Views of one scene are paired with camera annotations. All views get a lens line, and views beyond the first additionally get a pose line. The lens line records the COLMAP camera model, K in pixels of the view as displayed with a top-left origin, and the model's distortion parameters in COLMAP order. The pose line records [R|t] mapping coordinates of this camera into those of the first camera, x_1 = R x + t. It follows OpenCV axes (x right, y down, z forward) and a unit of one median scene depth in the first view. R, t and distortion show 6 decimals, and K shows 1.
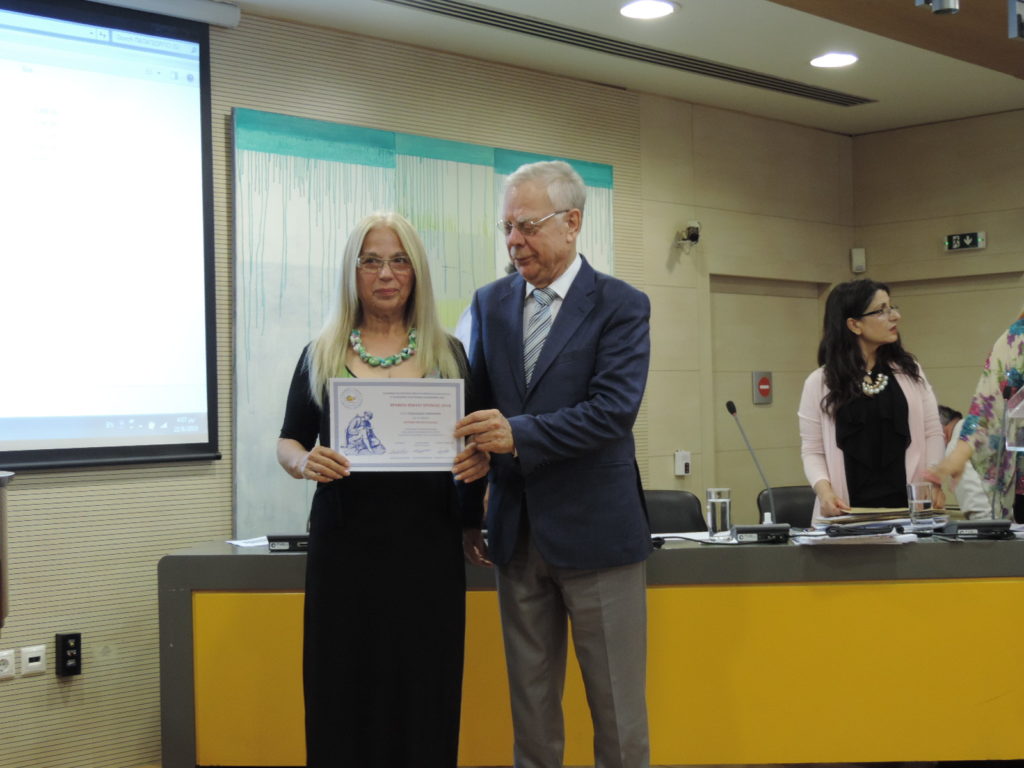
lens RADIAL K [[1516.1, 0, 515.6], [0, 1516.1, 386.9], [0, 0, 1]] dist [-0.113735, 0.152039]
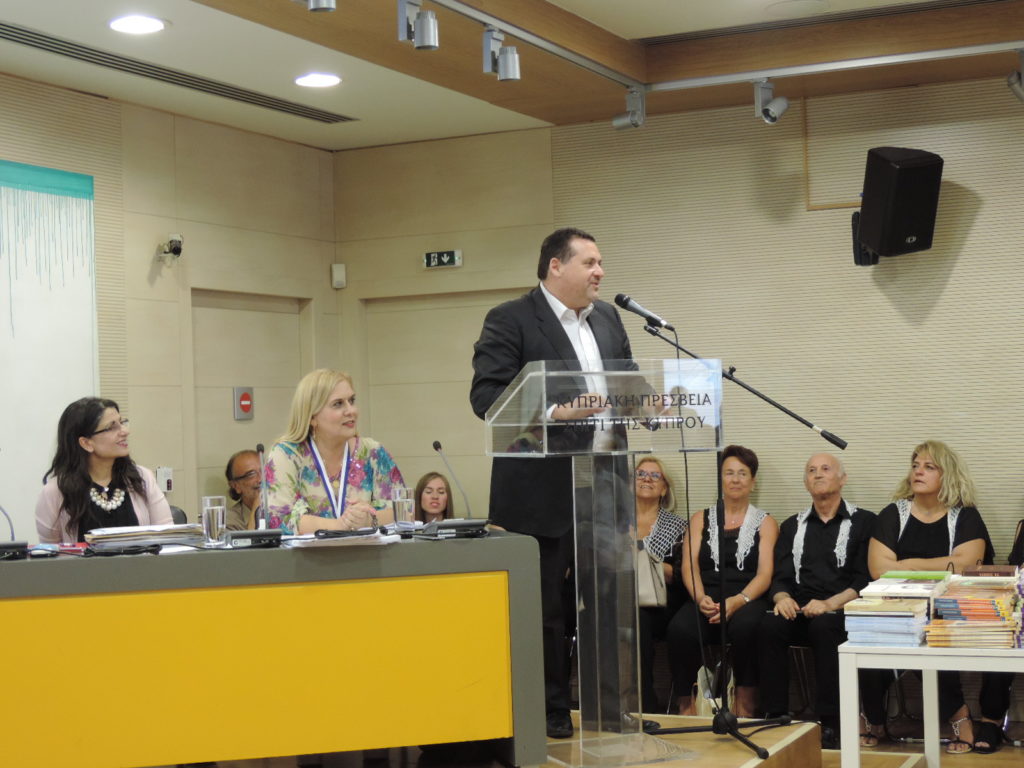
lens RADIAL K [[1663.6, 0, 513.6], [0, 1663.6, 386.9], [0, 0, 1]] dist [-0.115890, 0.152782]
pose [[0.944964, -0.001081, 0.327173, -0.034209], [0.005562, 0.999903, -0.012759, 0.006188], [-0.327128, 0.013877, 0.944878, -0.113395]]
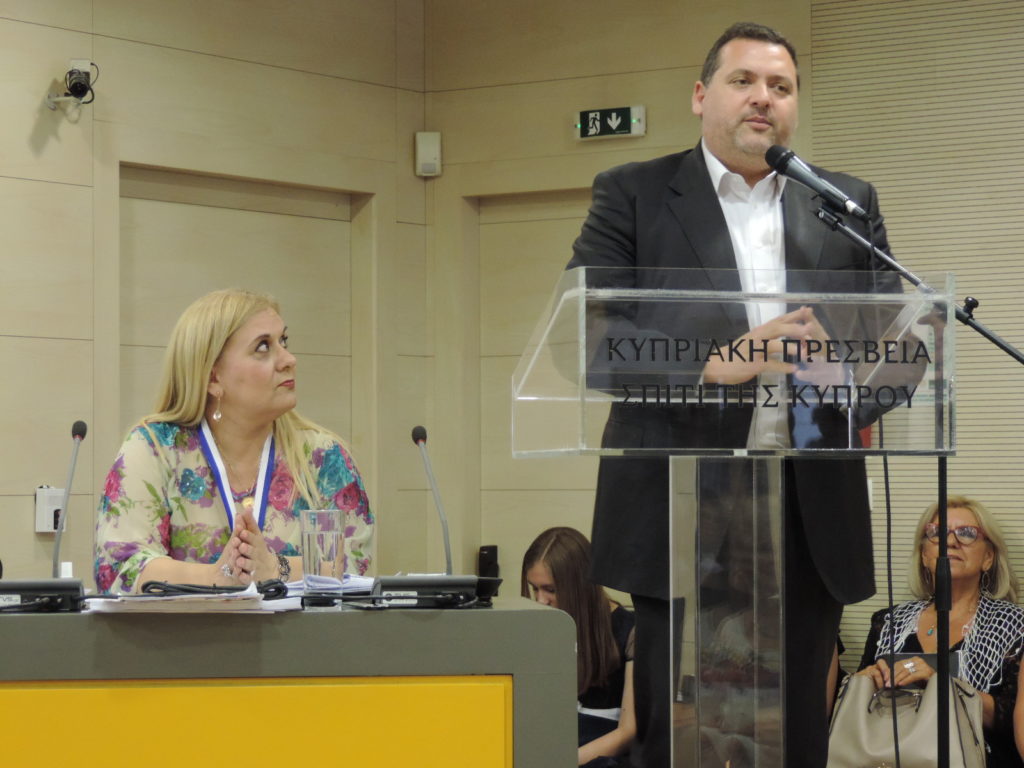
lens RADIAL K [[2934.4, 0, 512.0], [0, 2934.4, 384.0], [0, 0, 1]] dist [0.046516, 0.082079]
pose [[0.986252, 0.025533, 0.163263, 0.126997], [-0.022001, 0.999484, -0.023408, 0.033292], [-0.163777, 0.019494, 0.986305, -0.066526]]
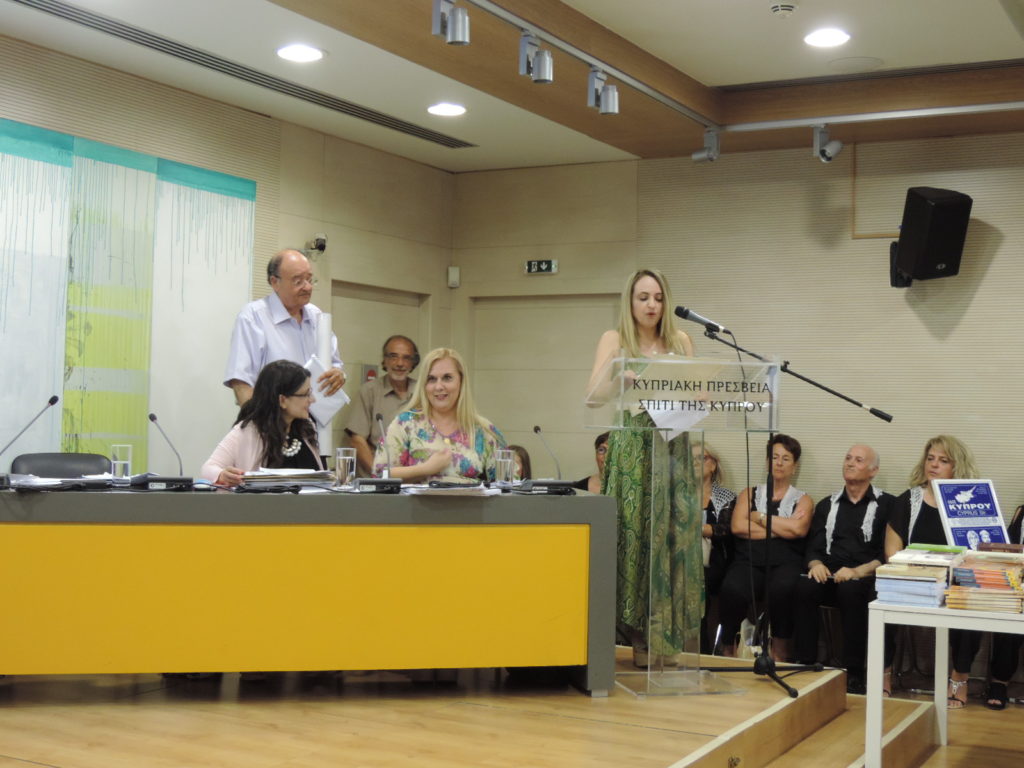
lens RADIAL K [[1381.5, 0, 512.0], [0, 1381.5, 384.0], [0, 0, 1]] dist [-0.095808, 0.121576]
pose [[0.959759, 0.047468, 0.276785, -0.040018], [-0.045735, 0.998873, -0.012720, 0.018459], [-0.277076, -0.000450, 0.960848, -0.096416]]
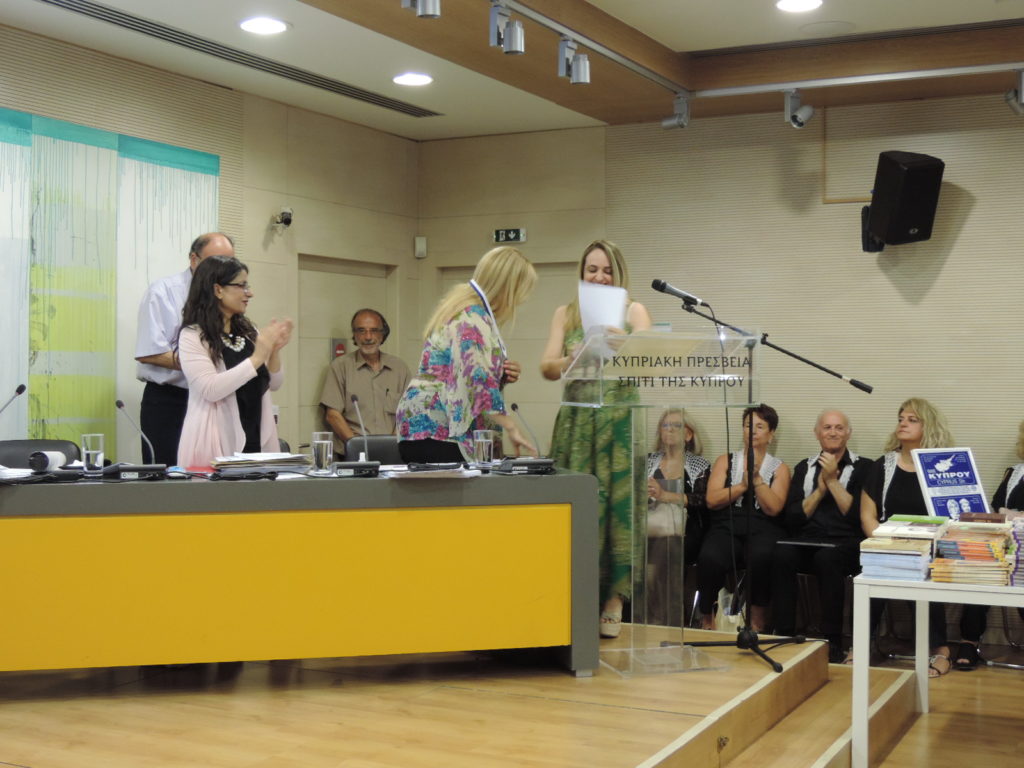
lens RADIAL K [[1381.5, 0, 512.0], [0, 1381.5, 384.0], [0, 0, 1]] dist [-0.095808, 0.121576]
pose [[0.951881, 0.020161, 0.305804, -0.048082], [-0.026445, 0.999515, 0.016421, 0.005203], [-0.305325, -0.023718, 0.951953, -0.079421]]
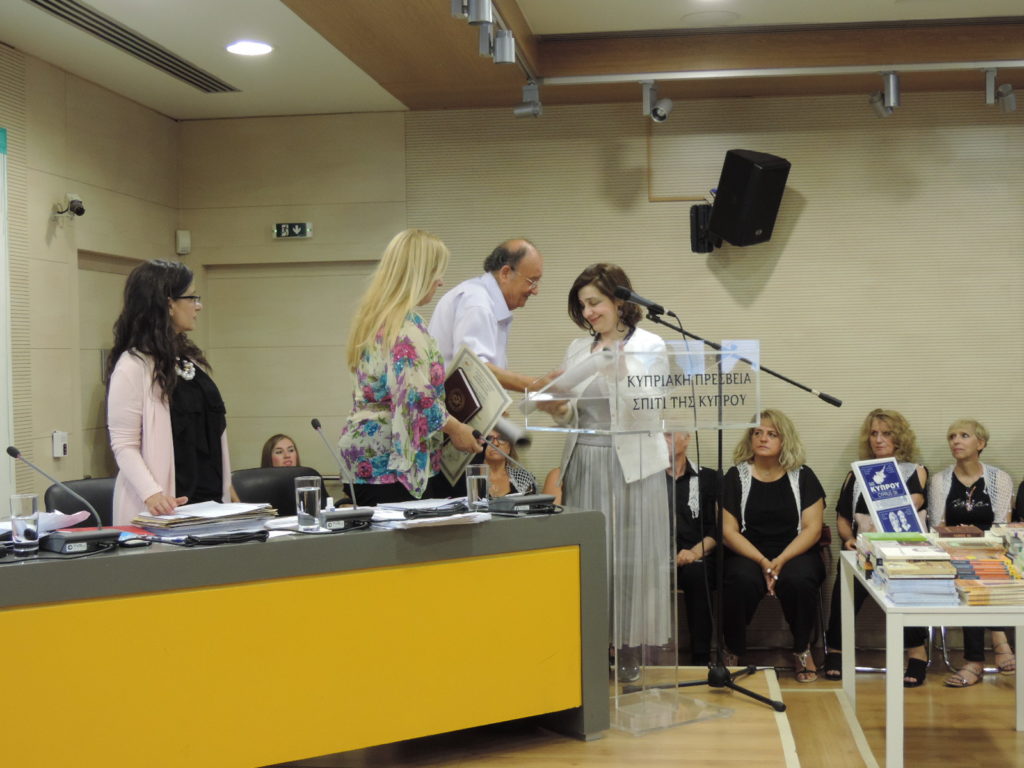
lens RADIAL K [[1381.5, 0, 512.0], [0, 1381.5, 384.0], [0, 0, 1]] dist [-0.095808, 0.121576]
pose [[0.793024, -0.002915, 0.609184, -0.244202], [-0.009911, 0.999794, 0.017686, -0.008315], [-0.609110, -0.020063, 0.792832, 0.168282]]
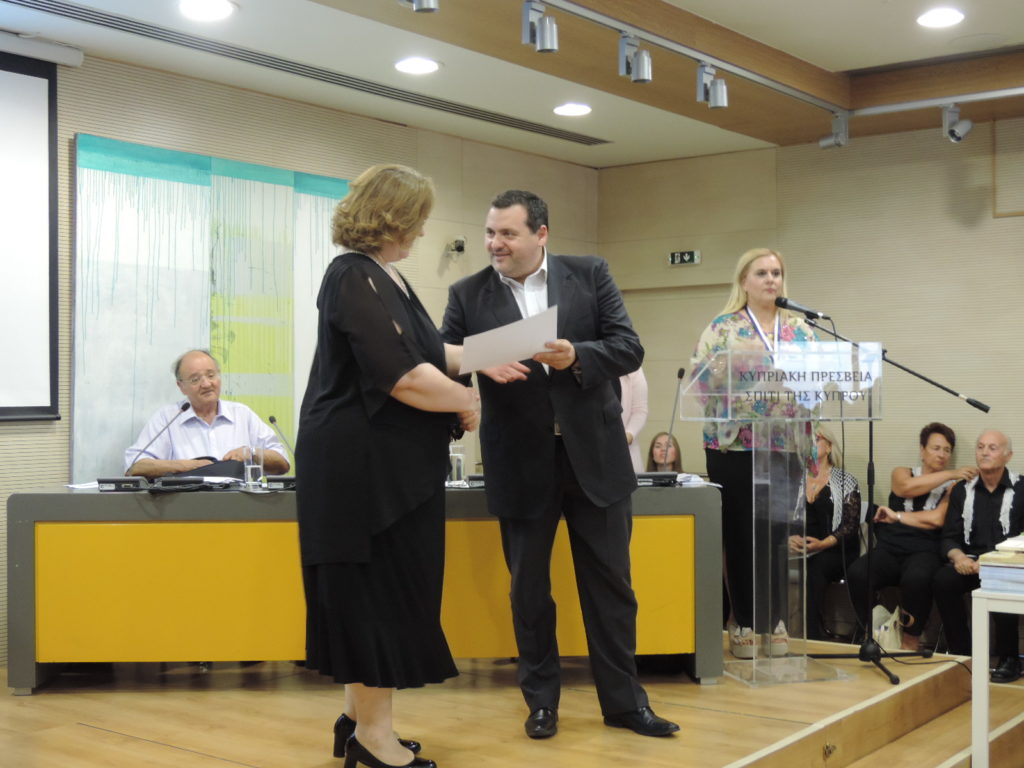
lens RADIAL K [[1369.2, 0, 513.4], [0, 1369.2, 391.4], [0, 0, 1]] dist [-0.098368, 0.091637]
pose [[0.991704, 0.016921, 0.127428, 0.026935], [-0.018056, 0.999807, 0.007759, 0.008800], [-0.127272, -0.009996, 0.991818, -0.130024]]
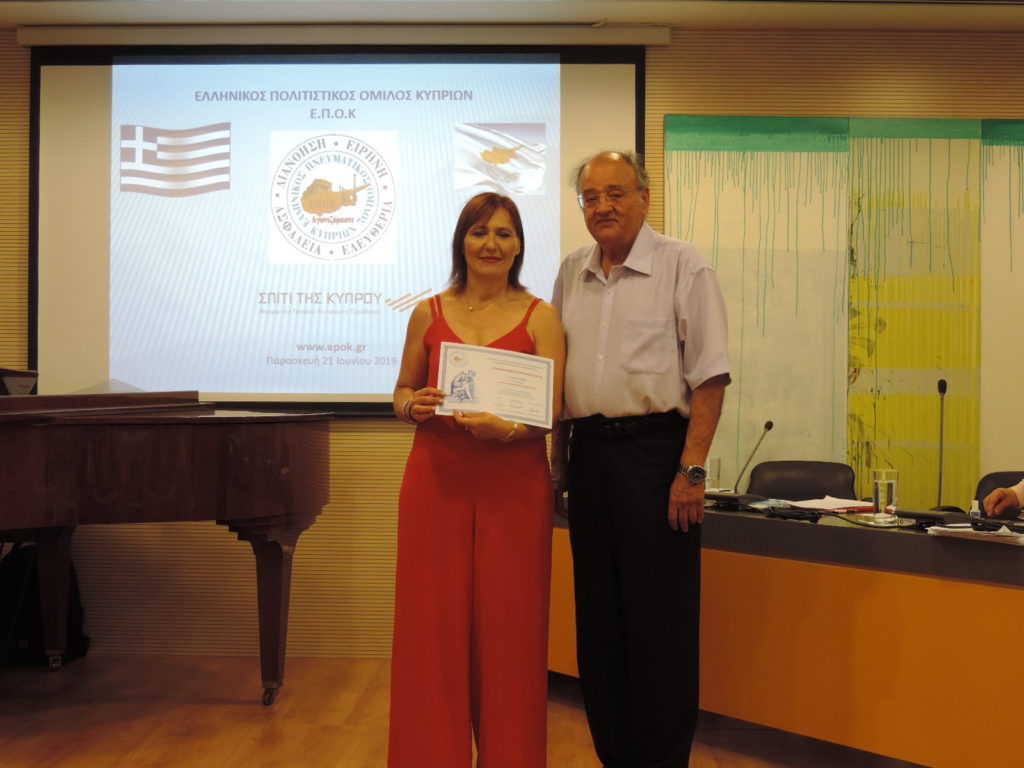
lens RADIAL K [[1369.2, 0, 513.4], [0, 1369.2, 391.4], [0, 0, 1]] dist [-0.098368, 0.091637]
pose [[0.675806, 0.033443, -0.736321, 0.485581], [-0.011995, 0.999337, 0.034379, -0.007294], [0.736982, -0.014402, 0.675759, 0.191347]]
